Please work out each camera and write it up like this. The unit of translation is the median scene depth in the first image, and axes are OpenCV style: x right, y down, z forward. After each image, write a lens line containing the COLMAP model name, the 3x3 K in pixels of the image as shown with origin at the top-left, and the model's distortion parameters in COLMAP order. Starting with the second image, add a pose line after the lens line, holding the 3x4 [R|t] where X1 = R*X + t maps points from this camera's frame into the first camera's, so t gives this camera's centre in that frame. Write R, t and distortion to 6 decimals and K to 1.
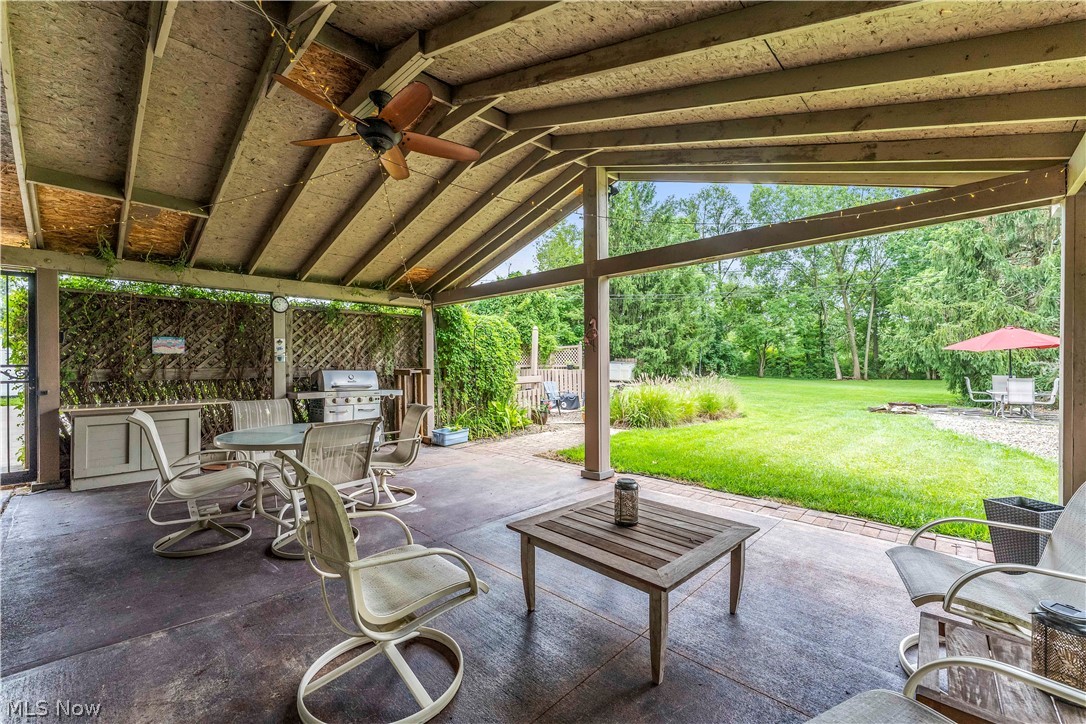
lens RADIAL K [[466.8, 0, 521.9], [0, 466.8, 359.8], [0, 0, 1]] dist [0.000257, 0.000040]
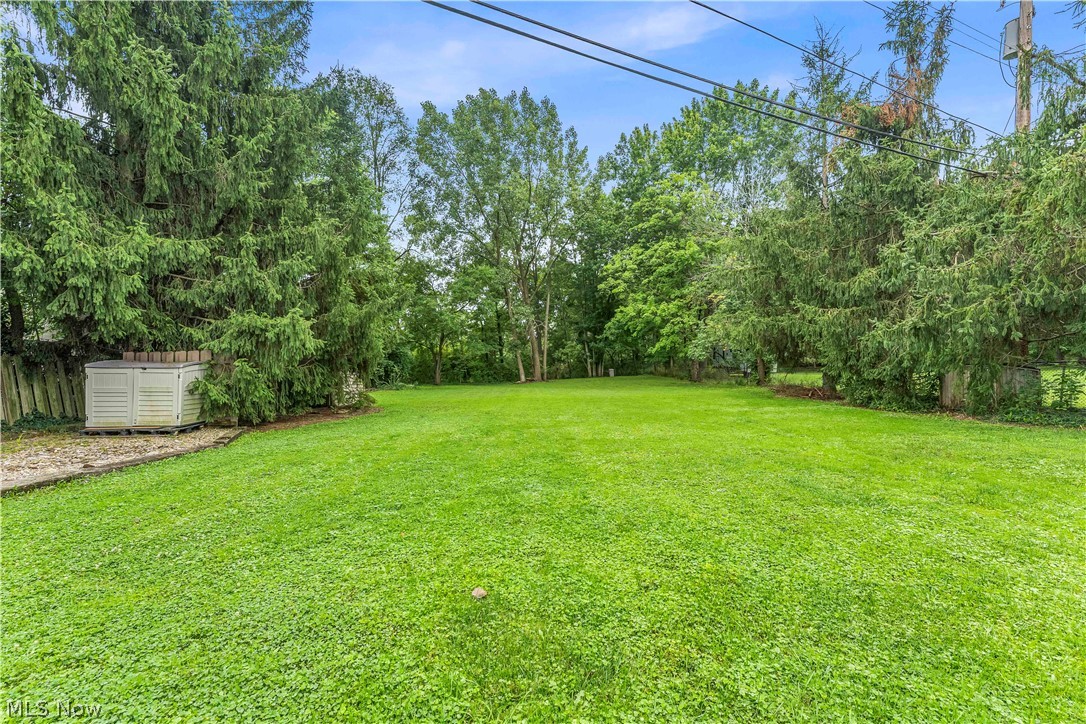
lens RADIAL K [[444.1, 0, 543.0], [0, 444.1, 362.0], [0, 0, 1]] dist [0.000392, 0.000077]
pose [[0.673442, -0.021454, 0.738929, 0.177707], [0.032821, 0.999461, -0.000895, 0.012868], [-0.738511, 0.024855, 0.673783, 0.635096]]
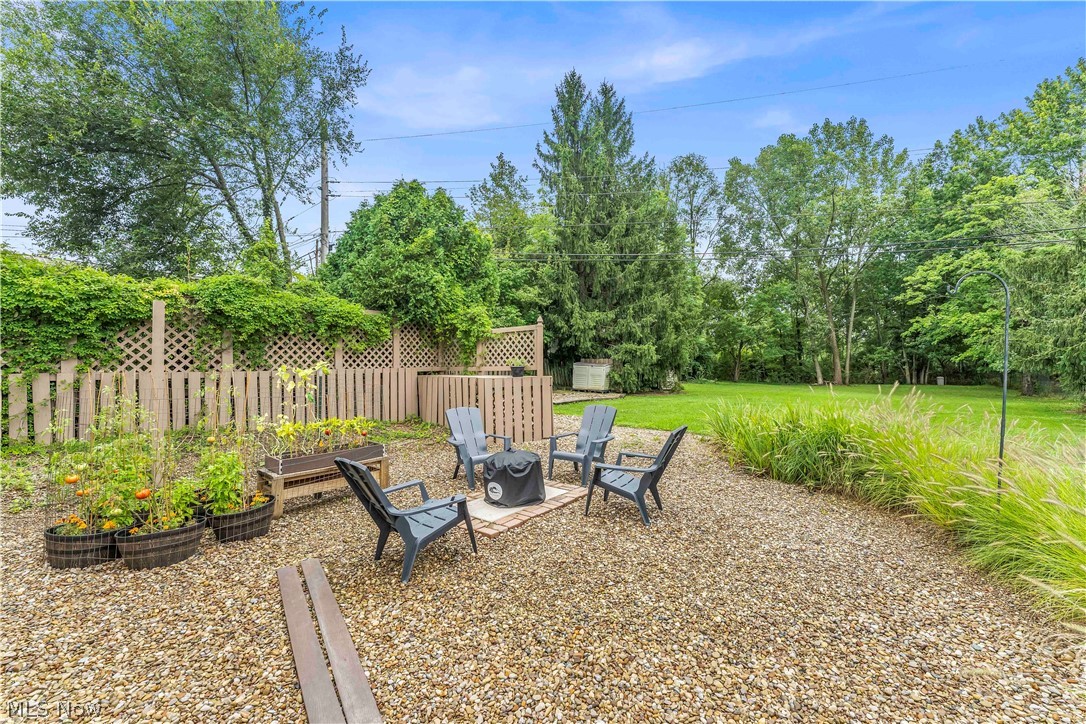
lens RADIAL K [[444.1, 0, 543.0], [0, 444.1, 362.0], [0, 0, 1]] dist [0.000392, 0.000077]
pose [[0.988762, 0.001830, 0.149488, 0.038114], [-0.001296, 0.999992, -0.003669, 0.004887], [-0.149494, 0.003434, 0.988757, 0.339871]]
